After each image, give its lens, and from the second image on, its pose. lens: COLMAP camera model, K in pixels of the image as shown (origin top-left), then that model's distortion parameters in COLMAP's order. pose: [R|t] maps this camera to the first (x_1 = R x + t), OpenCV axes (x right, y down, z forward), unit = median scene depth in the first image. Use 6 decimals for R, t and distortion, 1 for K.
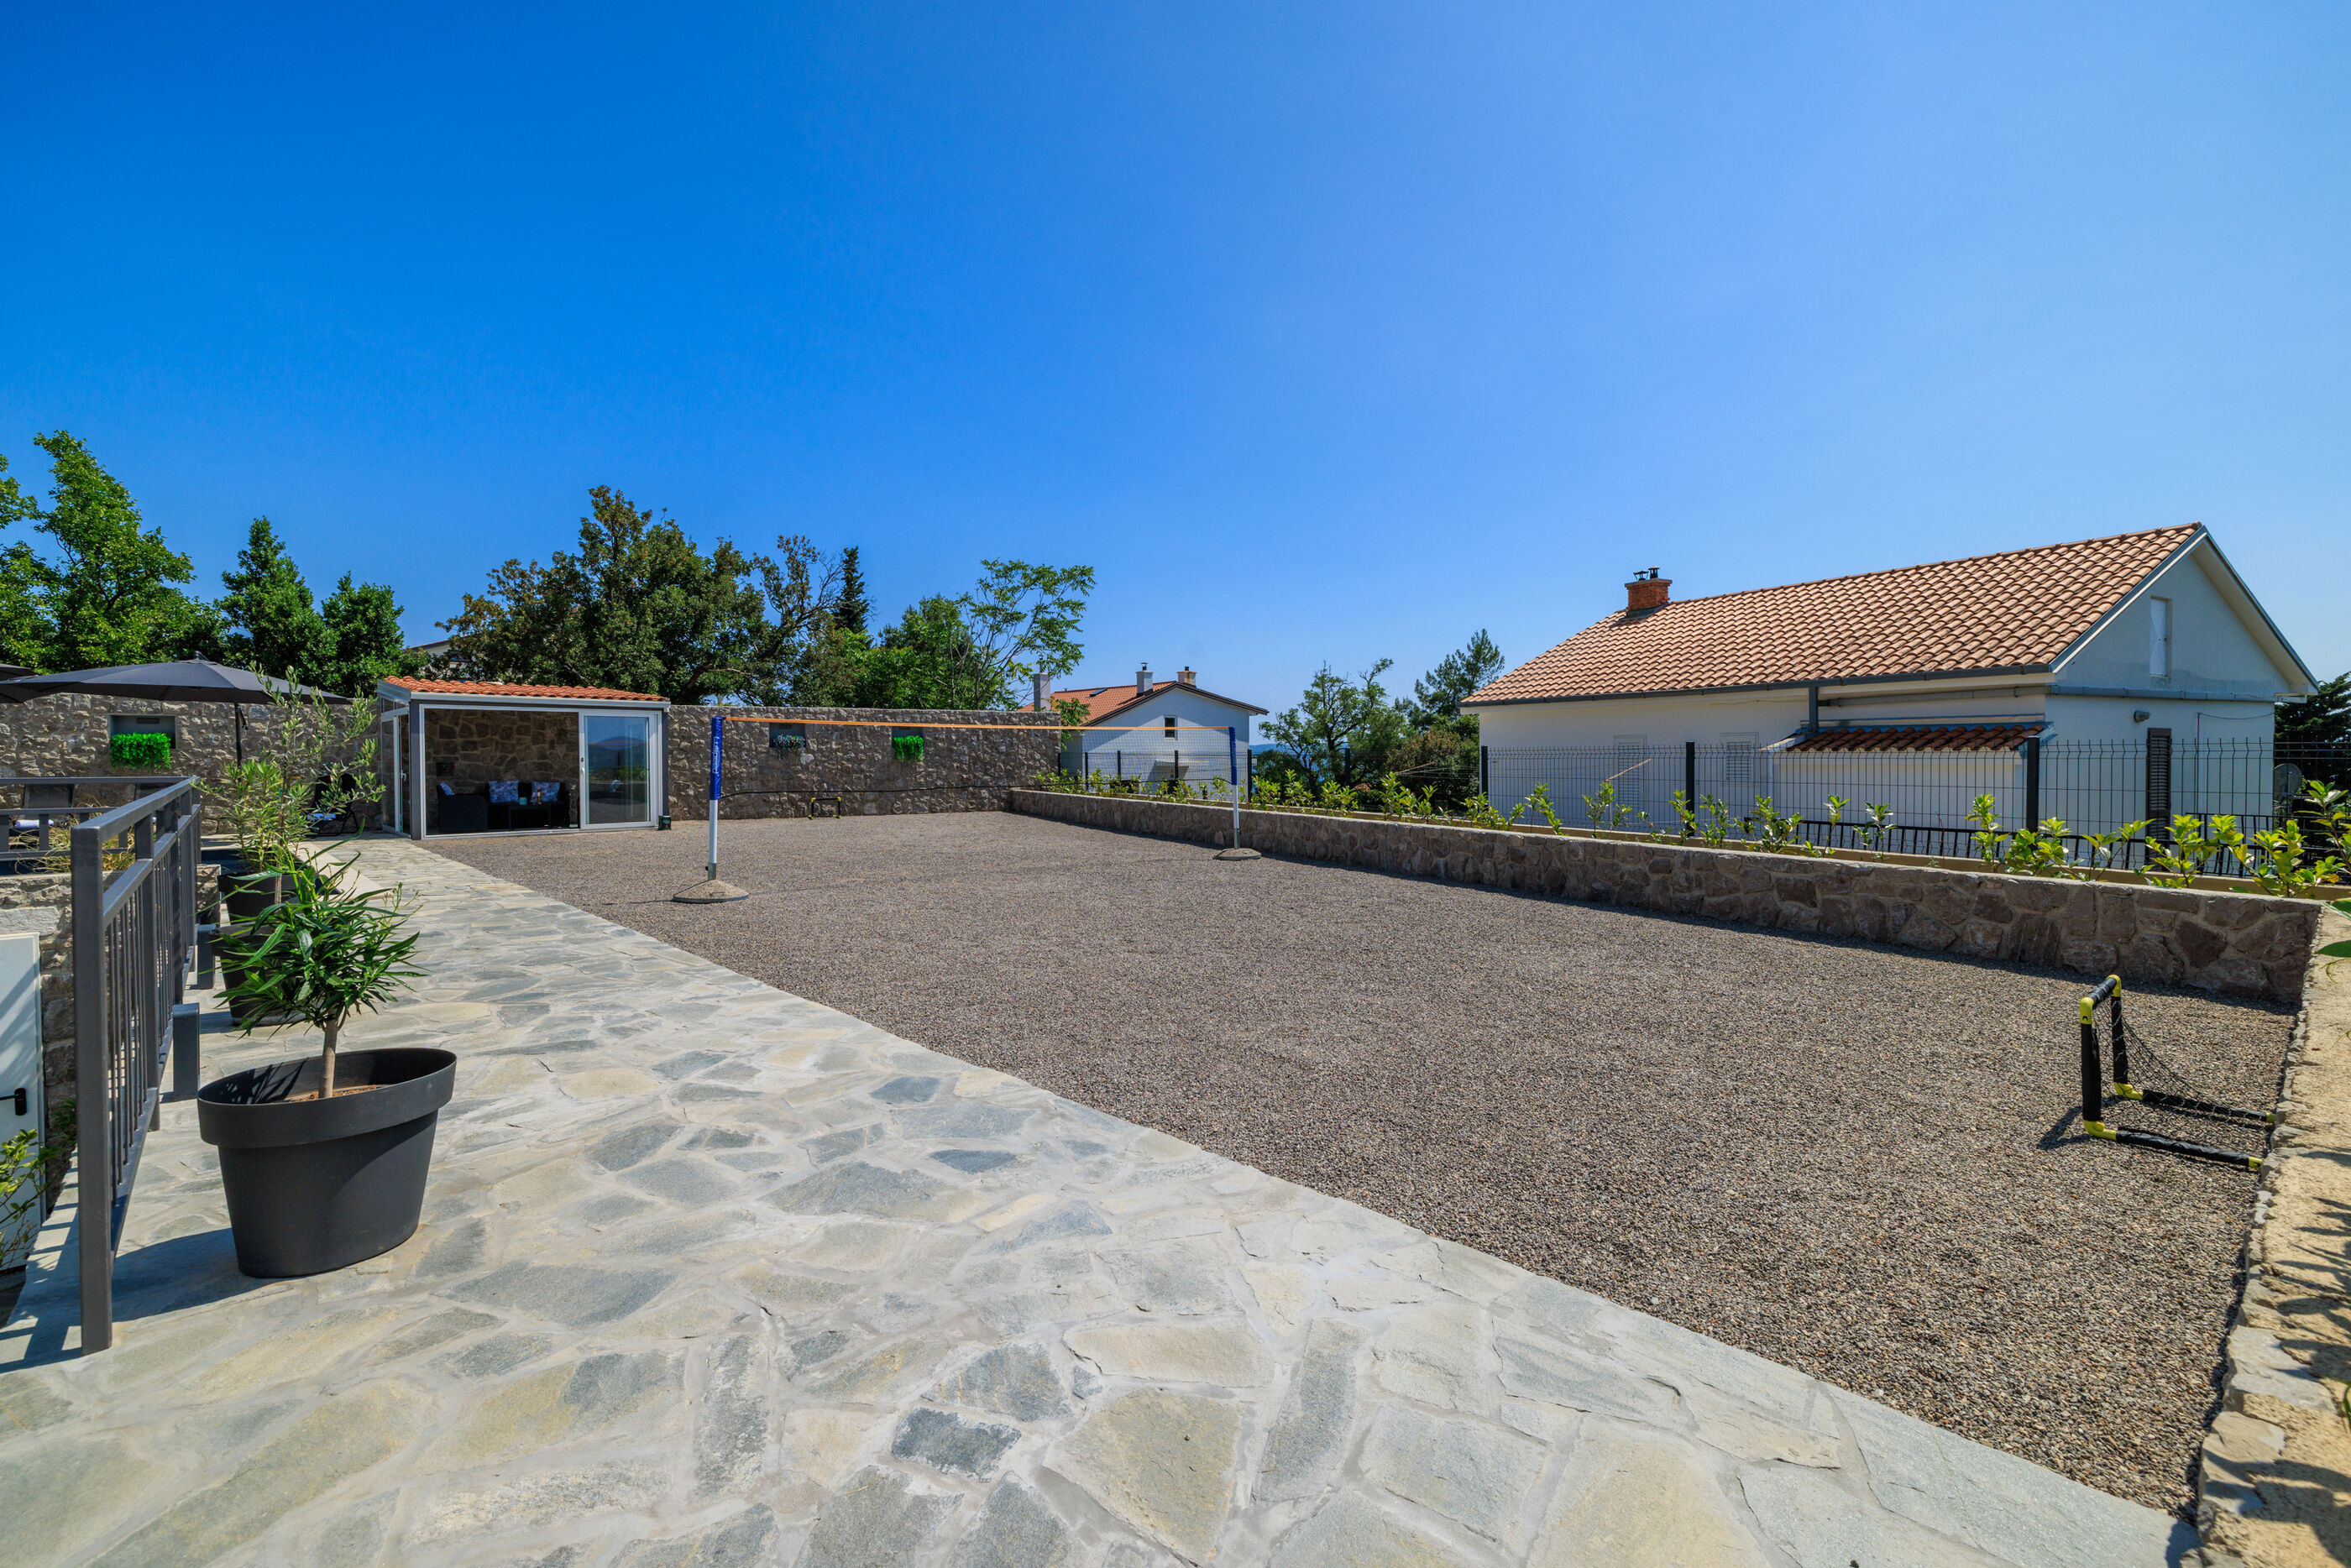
lens RADIAL K [[990.0, 0, 1185.8], [0, 990.0, 774.0], [0, 0, 1]] dist [0.002991, 0.000378]
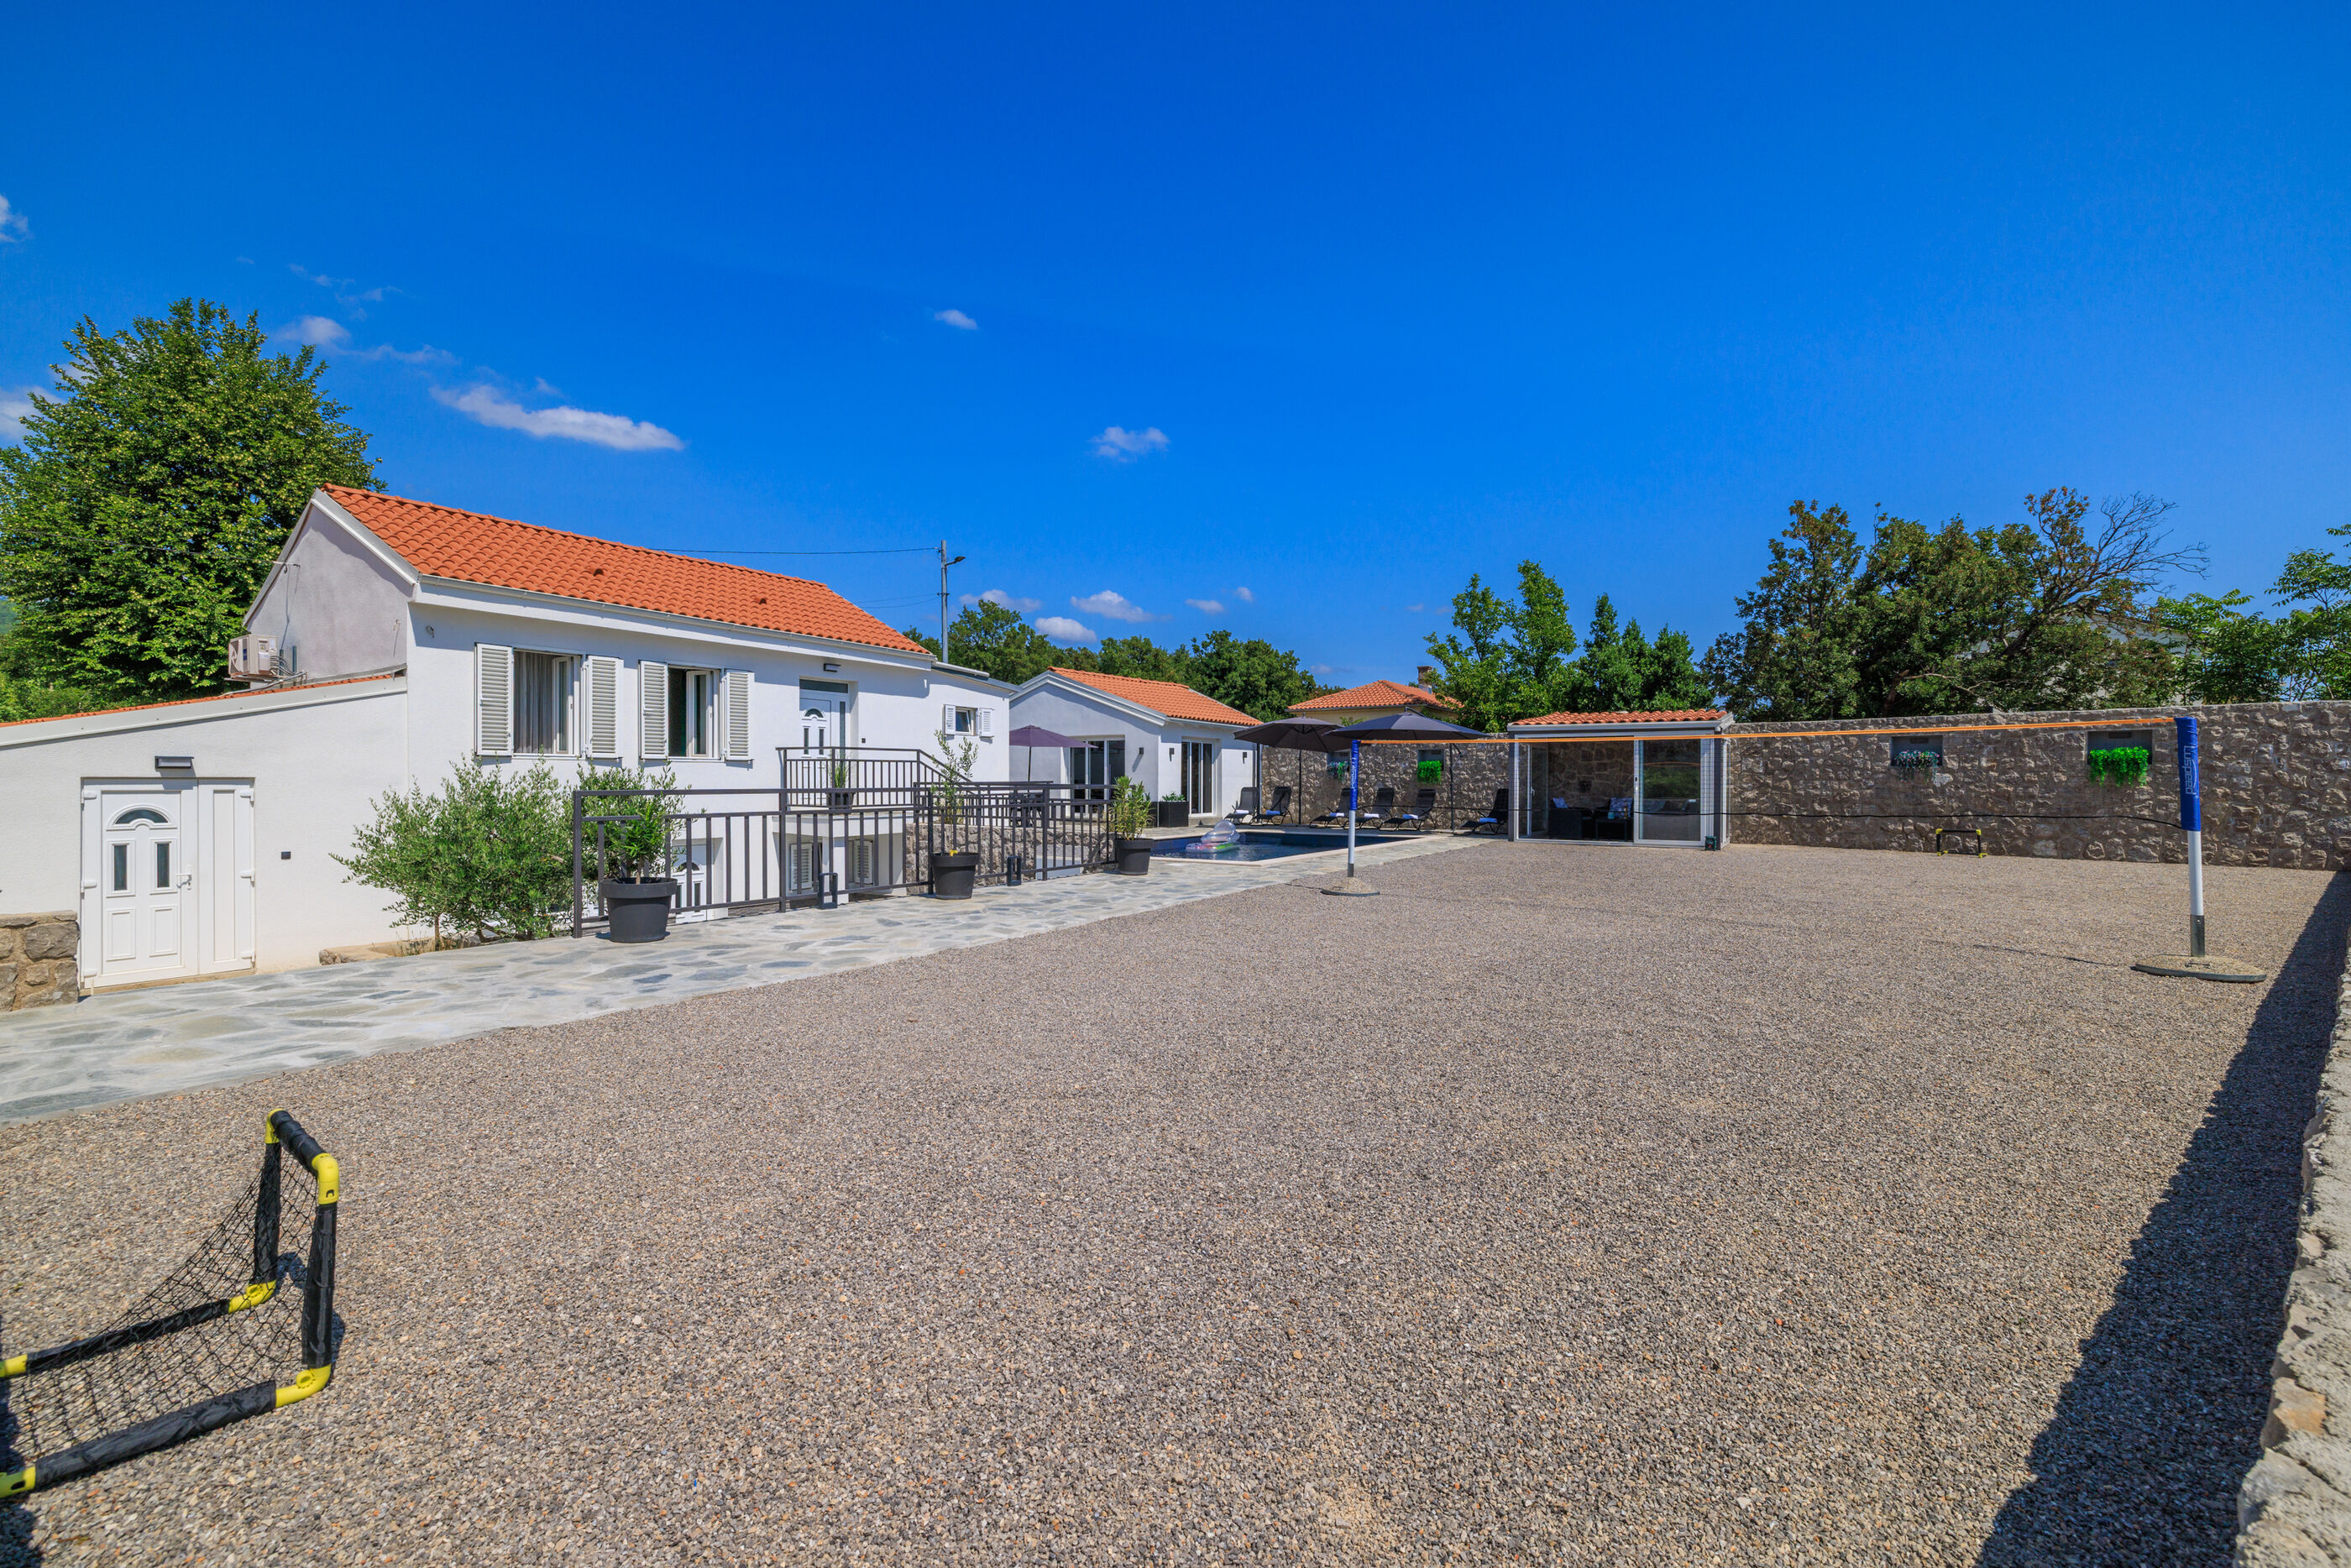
lens RADIAL K [[984.7, 0, 1179.9], [0, 984.7, 786.0], [0, 0, 1]] dist [-0.000165, 0.000172]
pose [[0.198295, 0.010549, -0.980086, 0.233857], [-0.020483, 0.999768, 0.006617, -0.002708], [0.979928, 0.018763, 0.198466, 0.201870]]
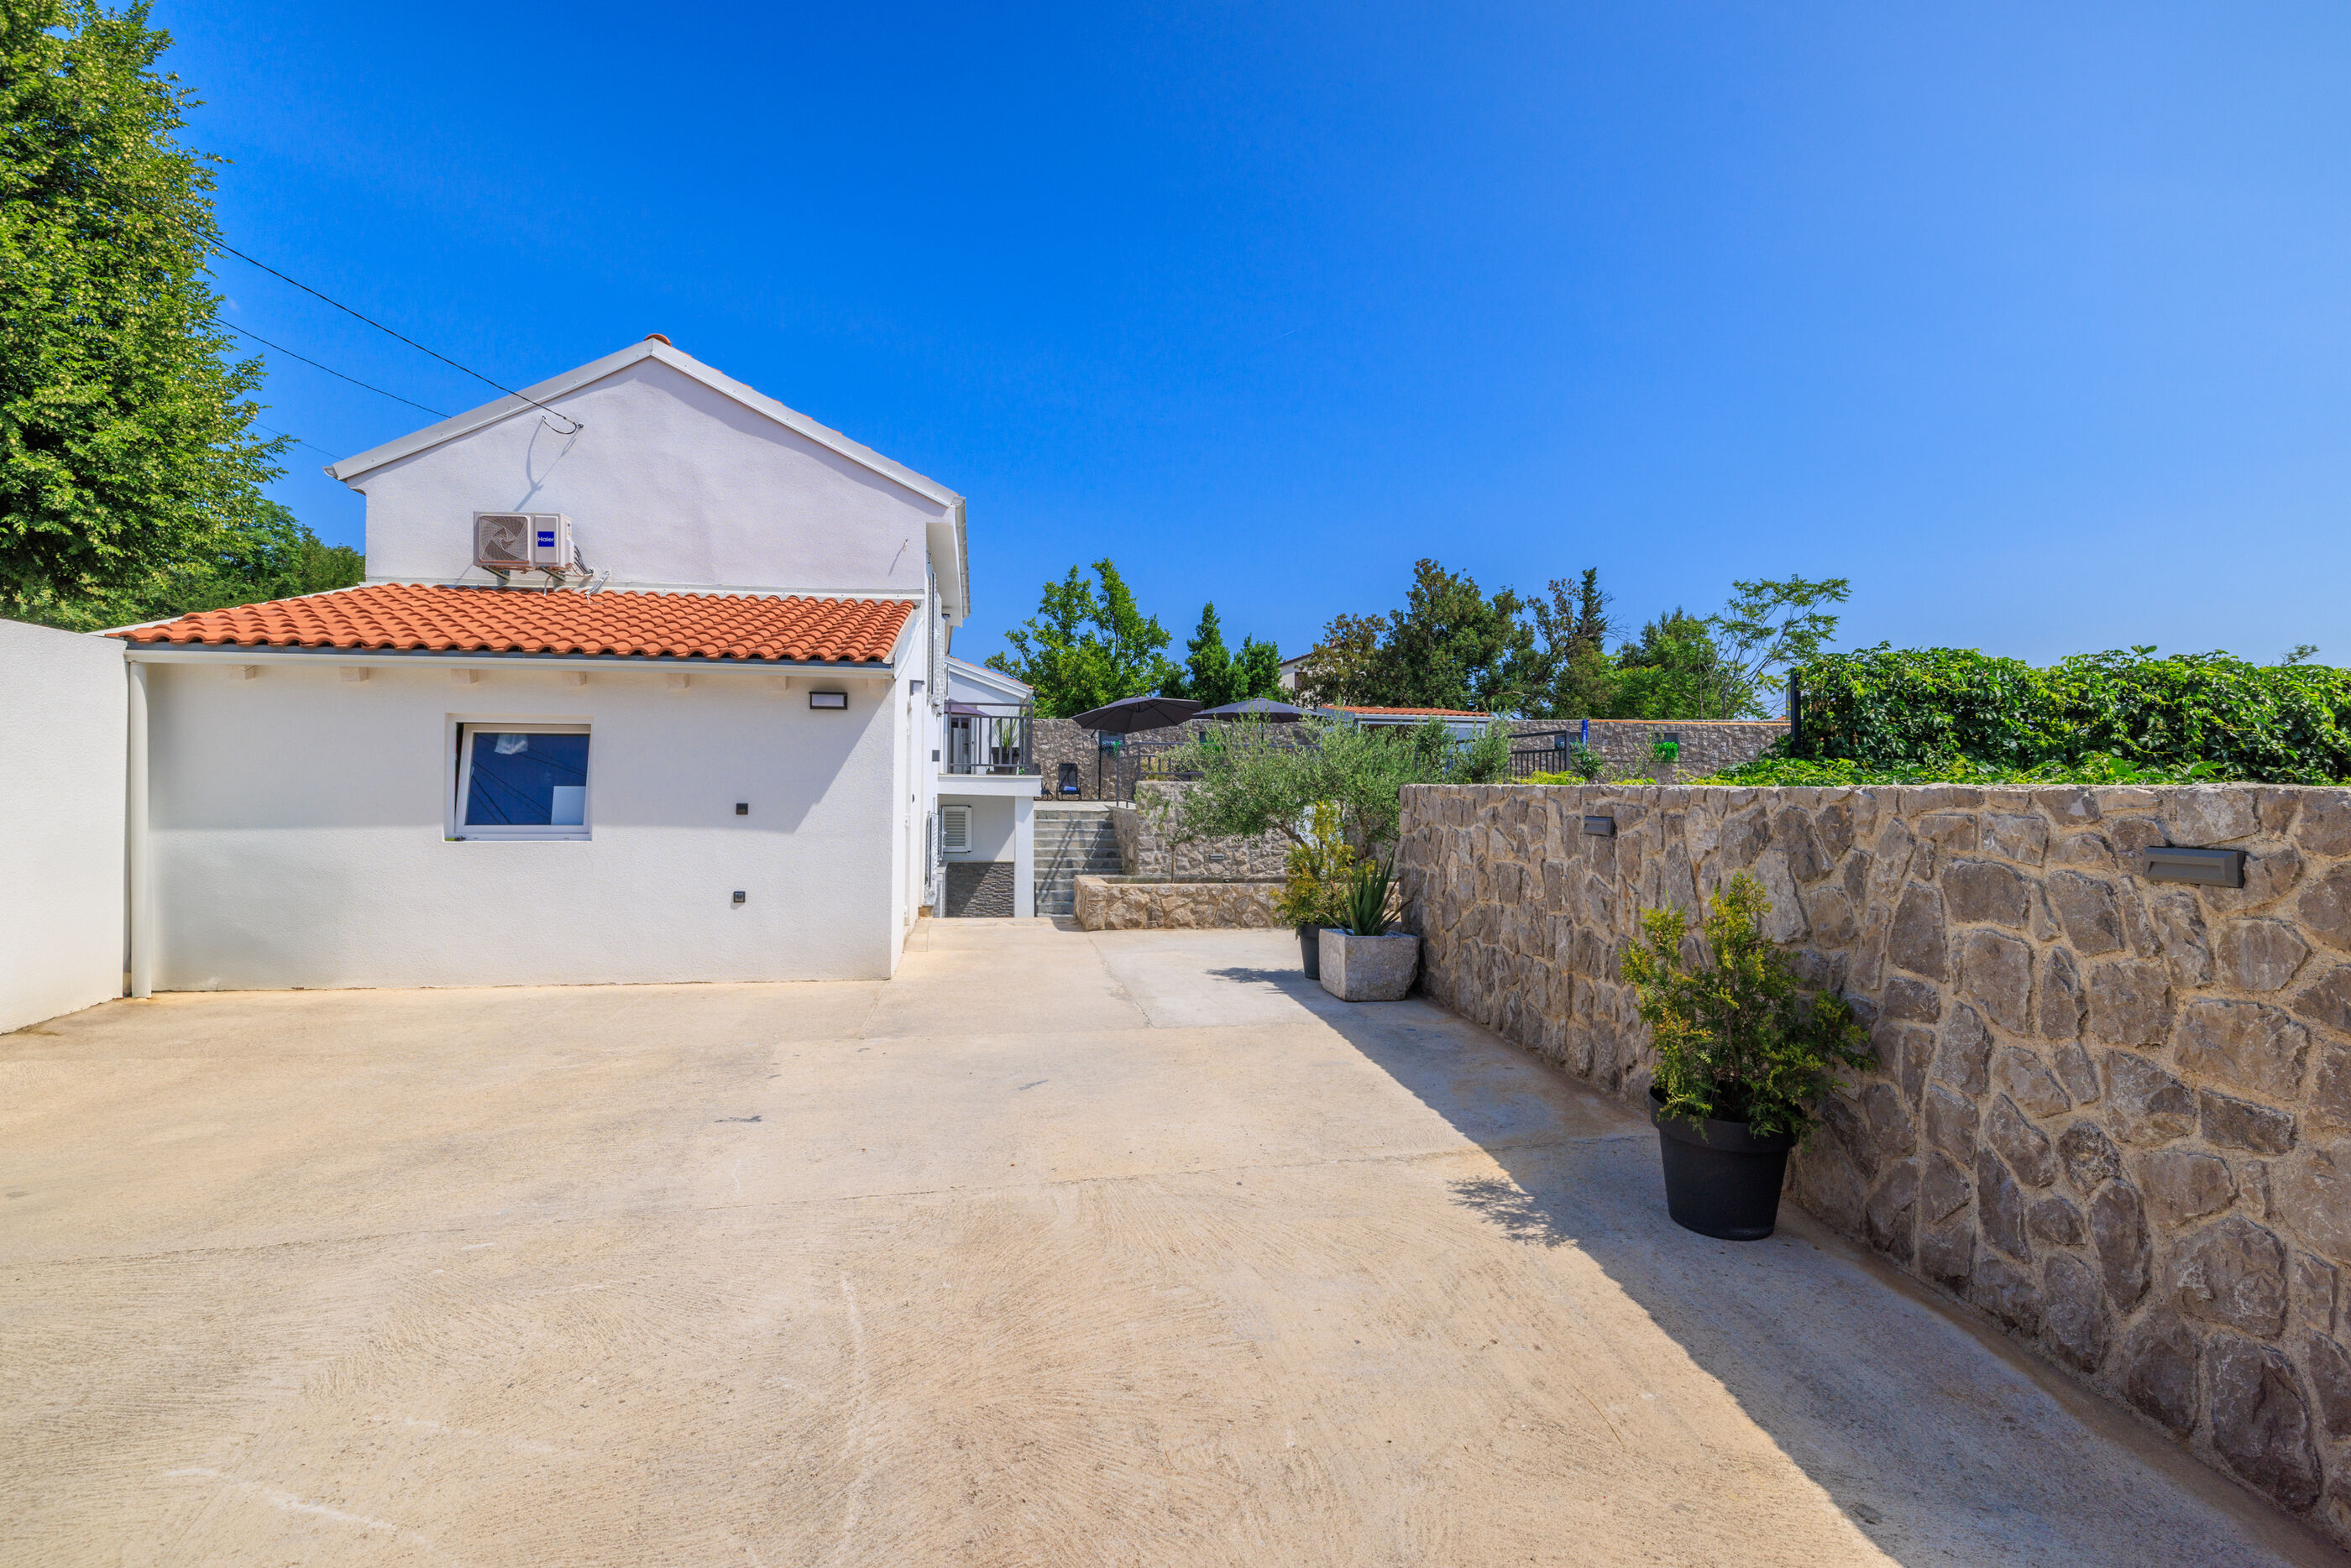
lens RADIAL K [[1165.8, 0, 1173.9], [0, 1165.8, 770.8], [0, 0, 1]] dist [-0.003193, -0.000446]
pose [[0.802523, 0.004213, -0.596607, 0.075384], [-0.022522, 0.999476, -0.023237, 0.037858], [0.596196, 0.032085, 0.802197, -0.432650]]
